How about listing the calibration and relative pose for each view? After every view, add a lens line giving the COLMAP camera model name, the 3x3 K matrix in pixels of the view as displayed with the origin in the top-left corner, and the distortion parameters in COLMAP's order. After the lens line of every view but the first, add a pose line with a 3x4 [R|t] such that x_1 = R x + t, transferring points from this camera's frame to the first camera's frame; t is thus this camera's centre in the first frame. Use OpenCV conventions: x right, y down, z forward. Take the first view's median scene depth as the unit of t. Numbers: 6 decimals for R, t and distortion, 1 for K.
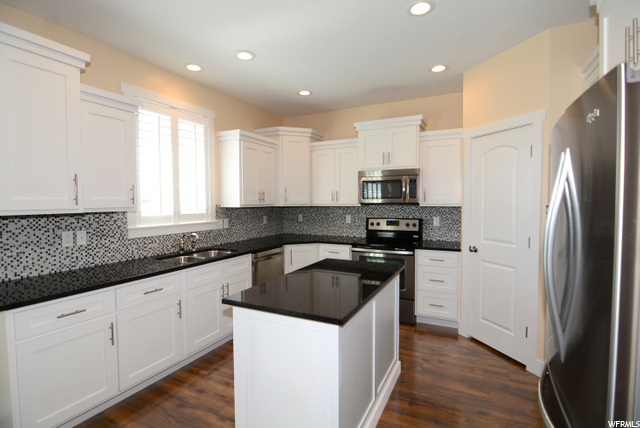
lens RADIAL K [[316.5, 0, 320.0], [0, 316.5, 214.0], [0, 0, 1]] dist [-0.019150, -0.001139]
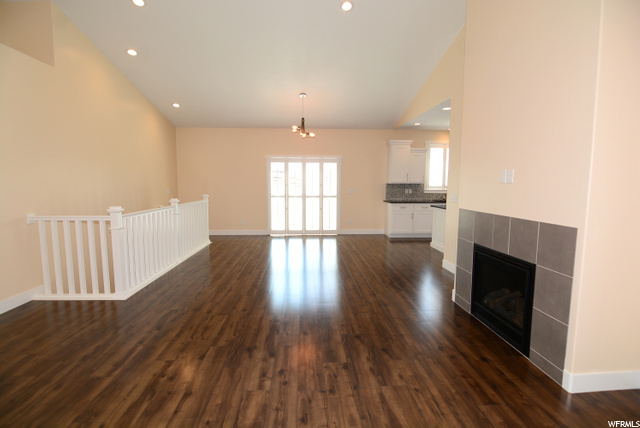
lens RADIAL K [[310.3, 0, 320.0], [0, 310.3, 214.0], [0, 0, 1]] dist [-0.016019, -0.001488]
pose [[0.487253, 0.093468, -0.868245, 1.428848], [-0.039986, 0.995601, 0.084738, 0.063336], [0.872345, -0.006571, 0.488847, -1.258164]]
